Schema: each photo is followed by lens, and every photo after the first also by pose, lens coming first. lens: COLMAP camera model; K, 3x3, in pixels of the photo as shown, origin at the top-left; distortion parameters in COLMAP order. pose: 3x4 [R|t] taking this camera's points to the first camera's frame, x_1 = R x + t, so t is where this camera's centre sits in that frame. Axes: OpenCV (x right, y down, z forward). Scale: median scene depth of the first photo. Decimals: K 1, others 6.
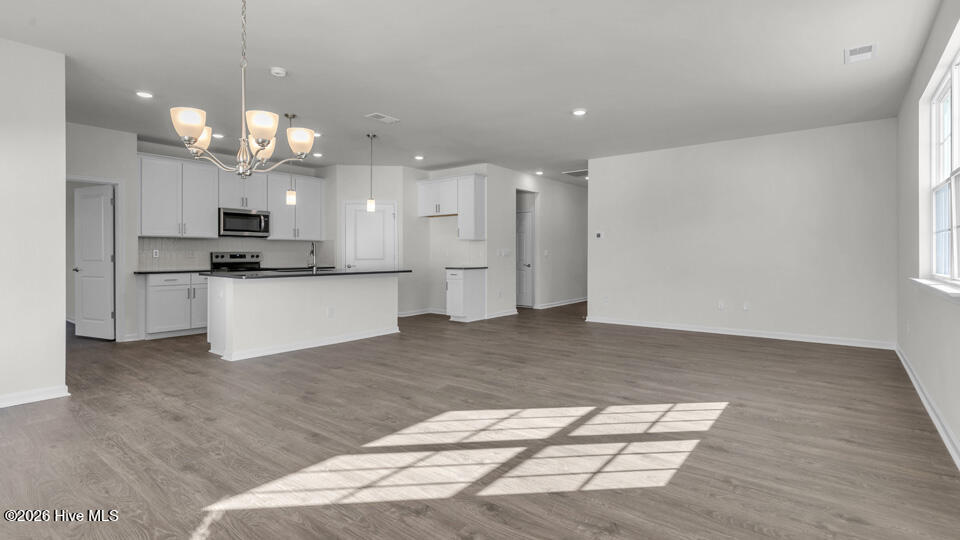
lens RADIAL K [[458.8, 0, 480.9], [0, 458.8, 260.9], [0, 0, 1]] dist [0.000664, 0.000192]
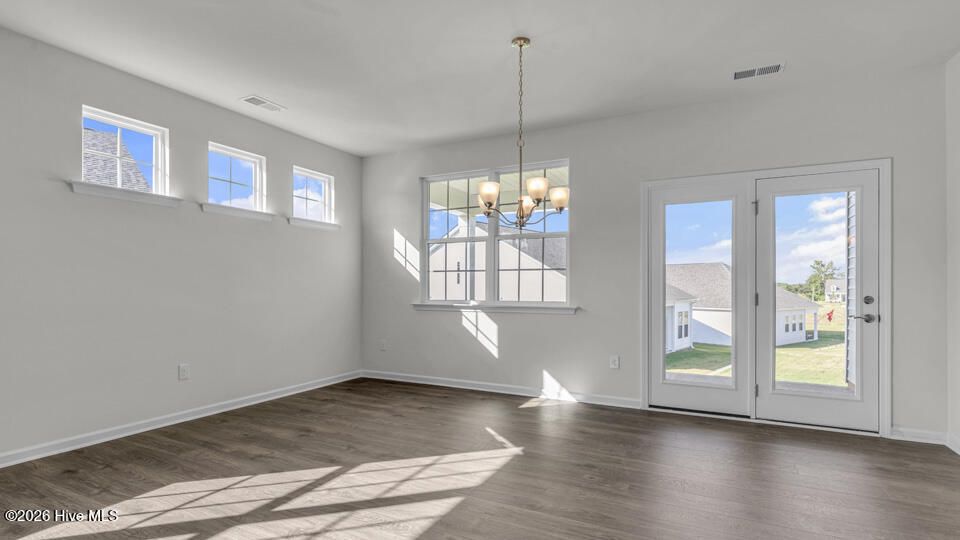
lens RADIAL K [[462.2, 0, 478.7], [0, 462.2, 286.5], [0, 0, 1]] dist [0.000187, 0.000052]
pose [[-0.981382, 0.000758, -0.192066, -0.128897], [-0.001171, 0.999950, 0.009925, -0.022535], [0.192063, 0.009965, -0.981332, 2.145421]]
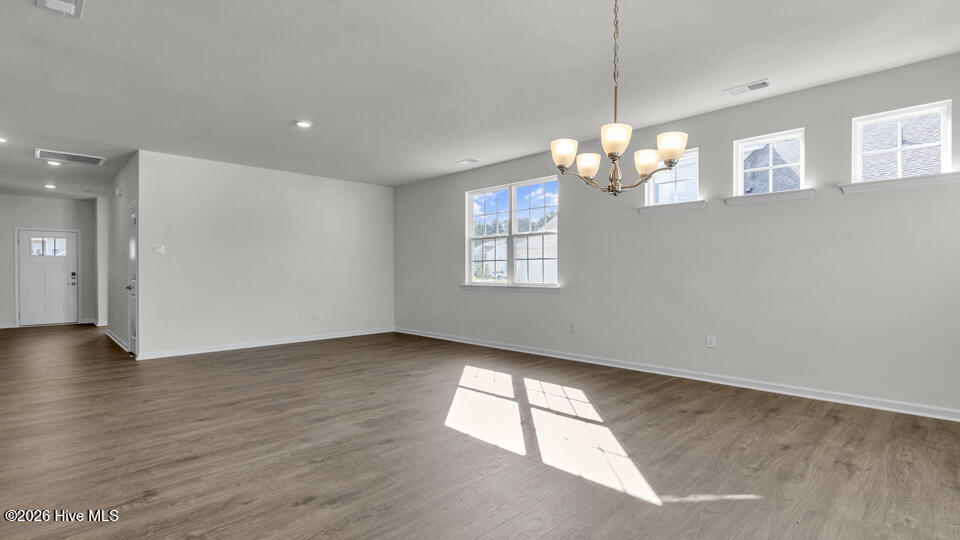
lens RADIAL K [[458.8, 0, 480.9], [0, 458.8, 260.9], [0, 0, 1]] dist [0.000664, 0.000192]
pose [[0.130230, 0.024736, 0.991175, -1.485367], [0.015235, 0.999521, -0.026946, -0.011064], [-0.991367, 0.018610, 0.129791, 1.082535]]
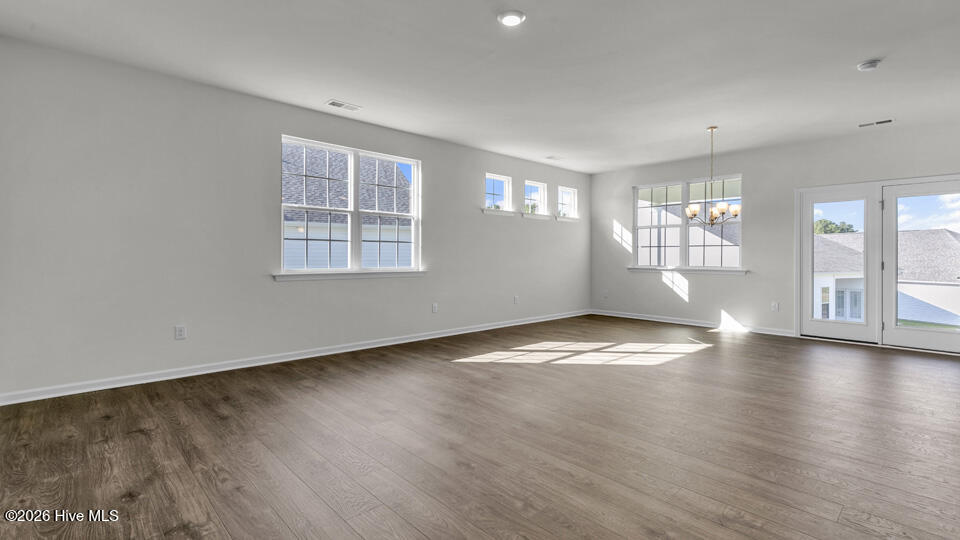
lens RADIAL K [[443.3, 0, 477.6], [0, 443.3, 256.4], [0, 0, 1]] dist [0.000962, 0.000091]
pose [[-0.988248, -0.001559, 0.152853, 0.371601], [0.000146, 0.999938, 0.011141, -0.037786], [-0.152861, 0.011032, -0.988186, 3.407300]]
